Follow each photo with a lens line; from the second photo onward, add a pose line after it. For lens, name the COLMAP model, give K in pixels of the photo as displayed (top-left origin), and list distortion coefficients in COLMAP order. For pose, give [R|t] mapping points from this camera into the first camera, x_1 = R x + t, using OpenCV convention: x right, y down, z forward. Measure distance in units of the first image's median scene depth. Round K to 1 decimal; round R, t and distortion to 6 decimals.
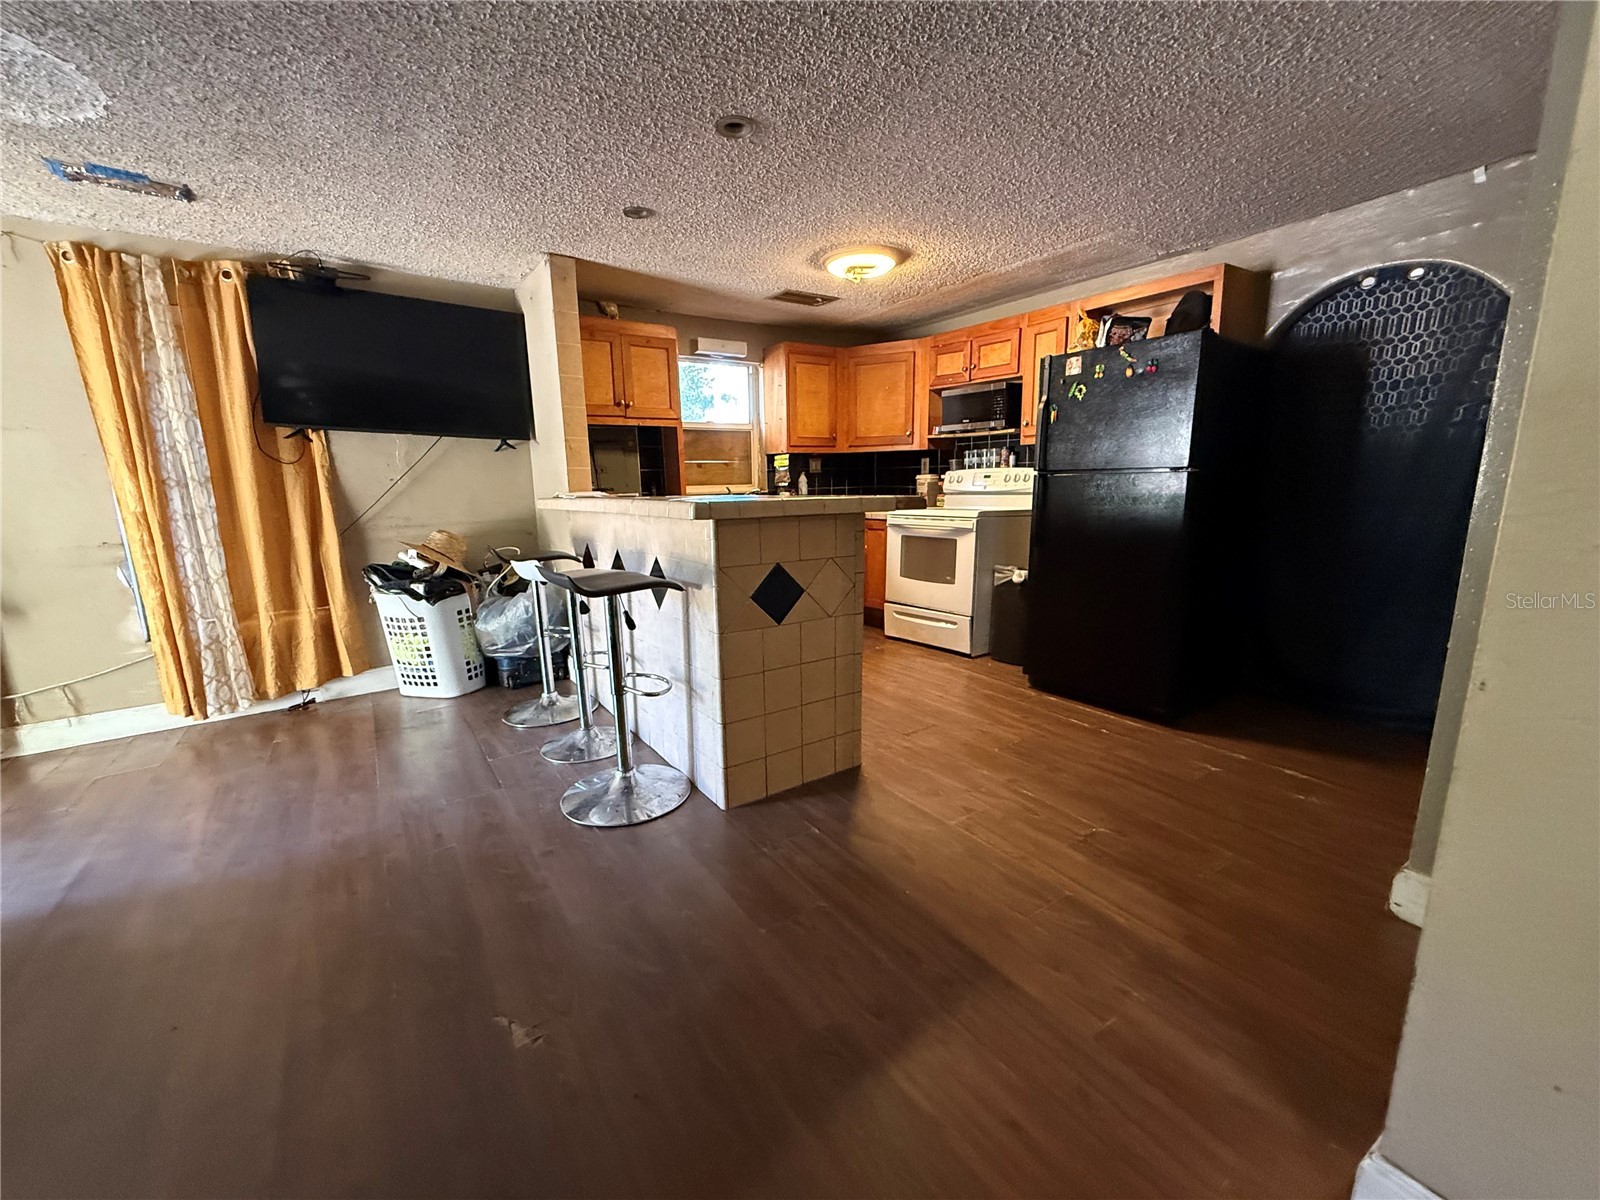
lens RADIAL K [[643.2, 0, 800.0], [0, 643.2, 596.4], [0, 0, 1]] dist [0.001247, -0.000073]
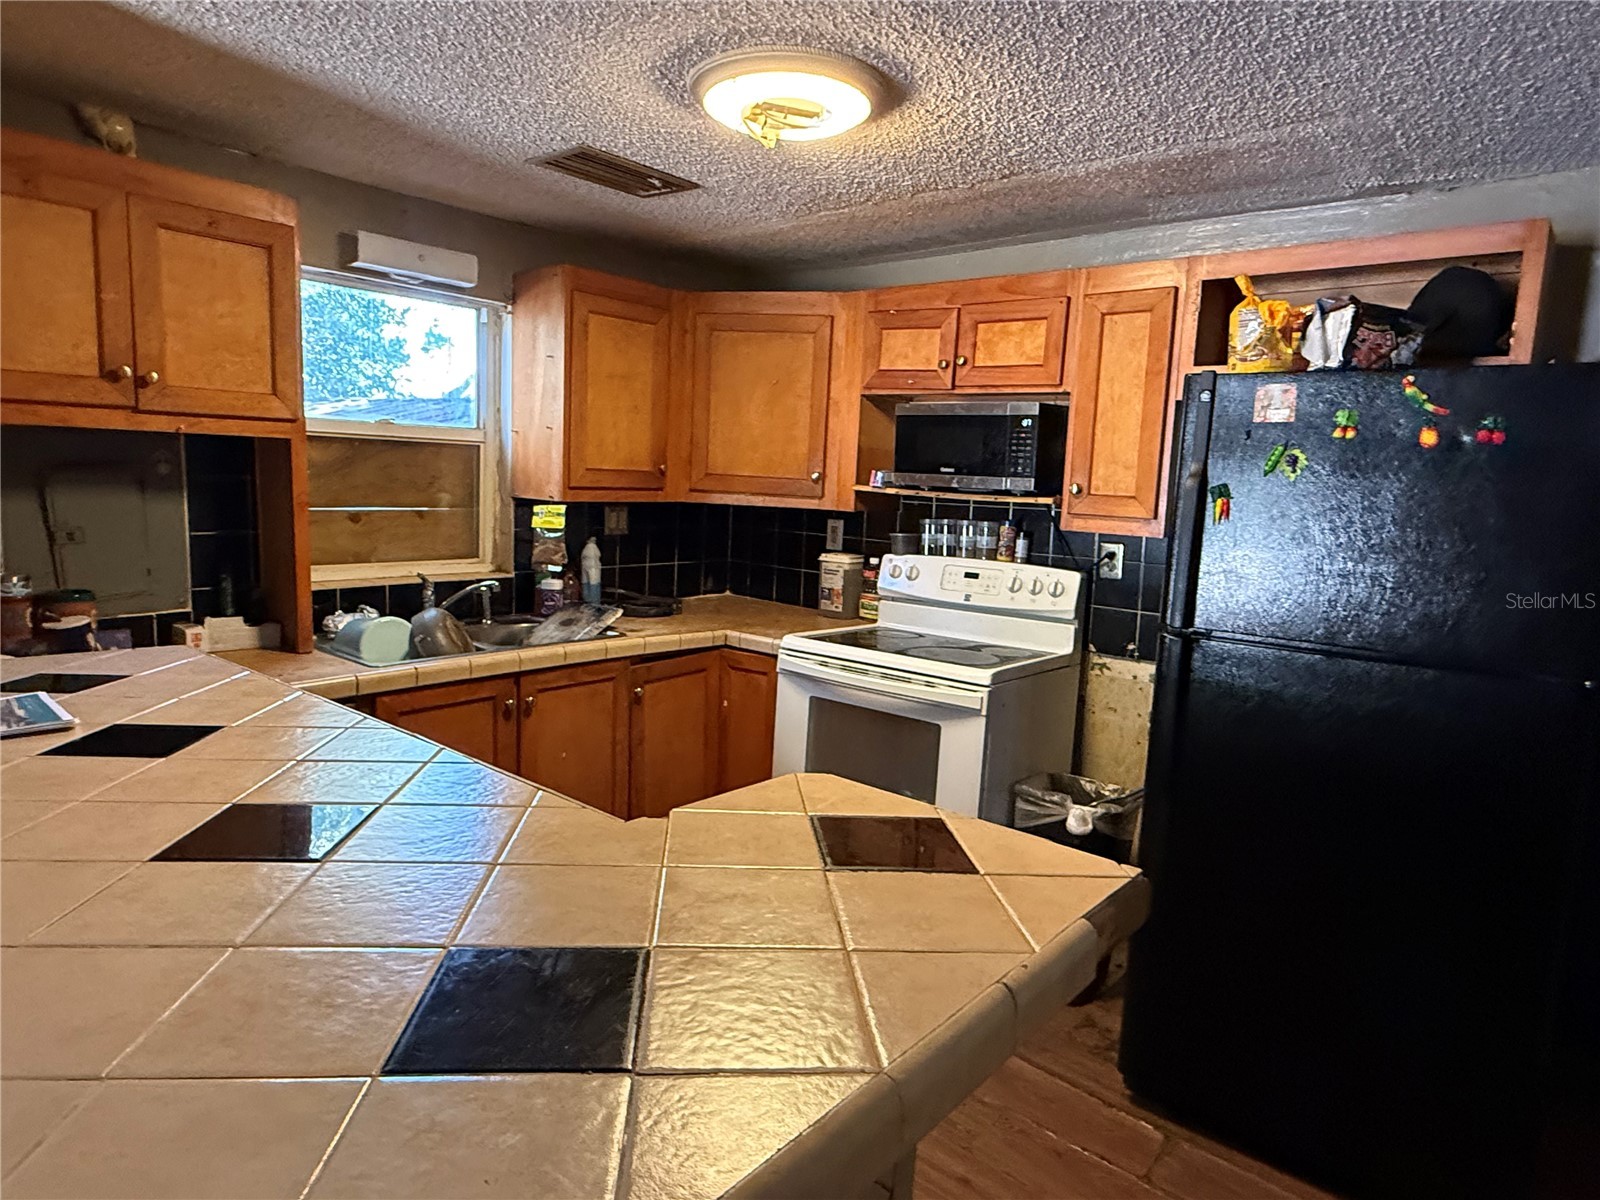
lens RADIAL K [[933.7, 0, 800.0], [0, 933.7, 600.0], [0, 0, 1]] dist [0.000990, 0.000935]
pose [[0.963597, 0.026187, 0.266074, -0.034258], [-0.013967, 0.998763, -0.047714, -0.132327], [-0.266995, 0.042261, 0.962771, 0.335628]]
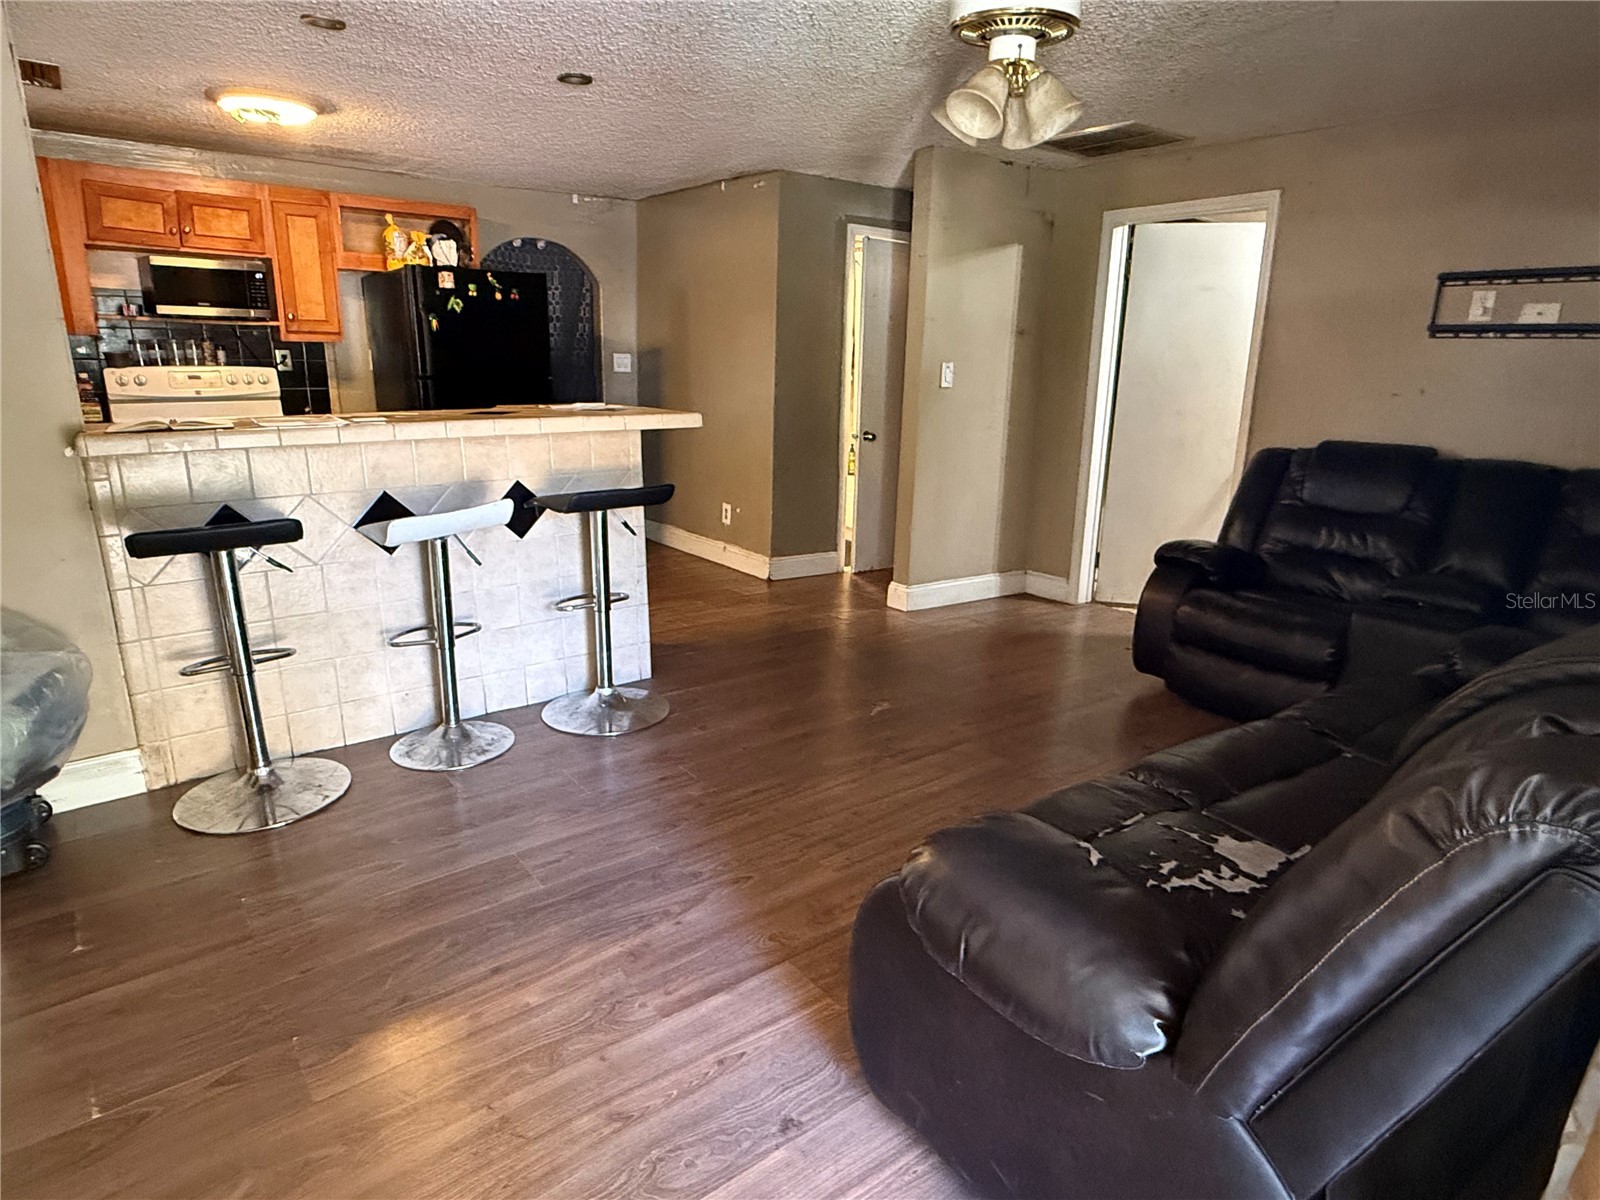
lens RADIAL K [[933.7, 0, 800.0], [0, 933.7, 600.0], [0, 0, 1]] dist [0.000990, 0.000935]
pose [[-0.063274, -0.238743, 0.969019, -0.891208], [0.163570, 0.955354, 0.246056, -0.091869], [-0.984500, 0.174072, -0.021398, 0.377061]]
